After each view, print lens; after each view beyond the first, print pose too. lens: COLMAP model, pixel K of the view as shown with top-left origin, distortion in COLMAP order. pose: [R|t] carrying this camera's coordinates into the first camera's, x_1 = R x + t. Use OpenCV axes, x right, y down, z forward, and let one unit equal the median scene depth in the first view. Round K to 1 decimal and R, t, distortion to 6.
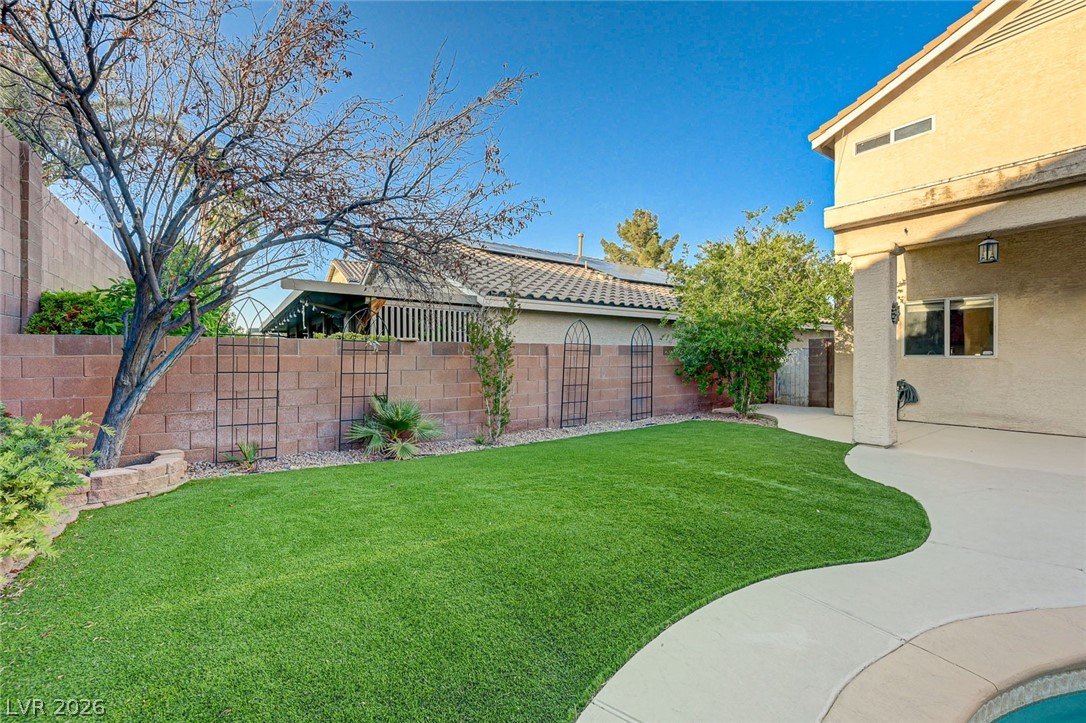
lens RADIAL K [[441.9, 0, 542.7], [0, 441.9, 360.2], [0, 0, 1]] dist [0.000572, -0.000002]
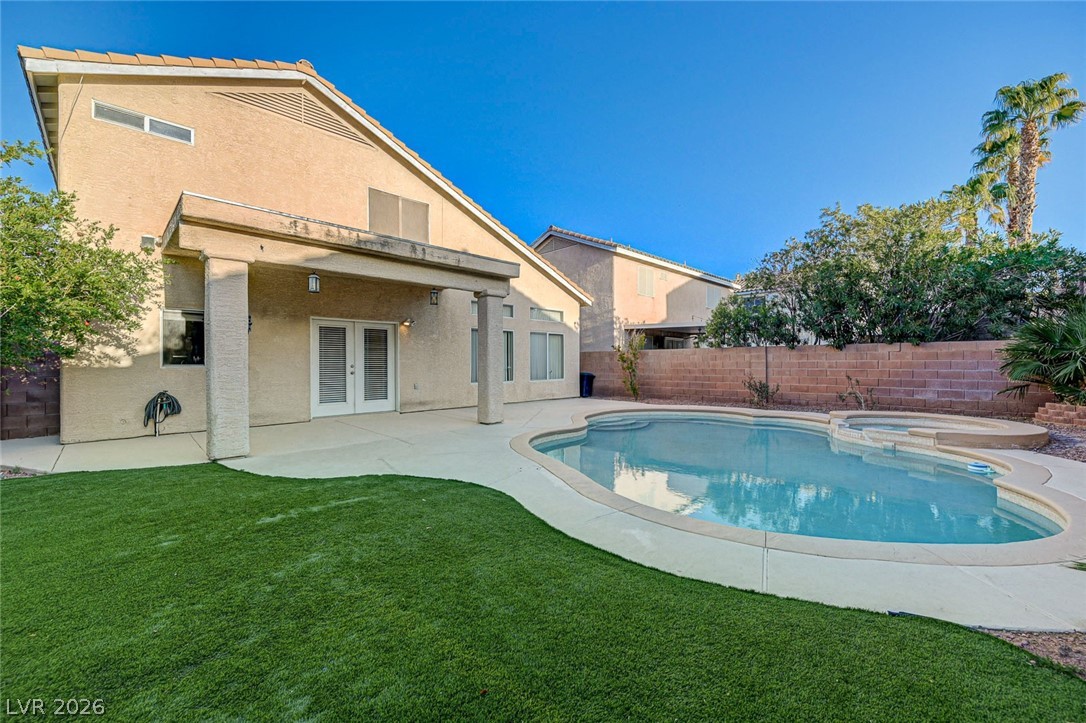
lens RADIAL K [[439.6, 0, 542.5], [0, 439.6, 359.5], [0, 0, 1]] dist [0.000236, 0.000181]
pose [[-0.153993, 0.011710, 0.988003, -0.274810], [0.011294, 0.999885, -0.010090, -0.004756], [-0.988007, 0.009605, -0.154108, 0.424575]]
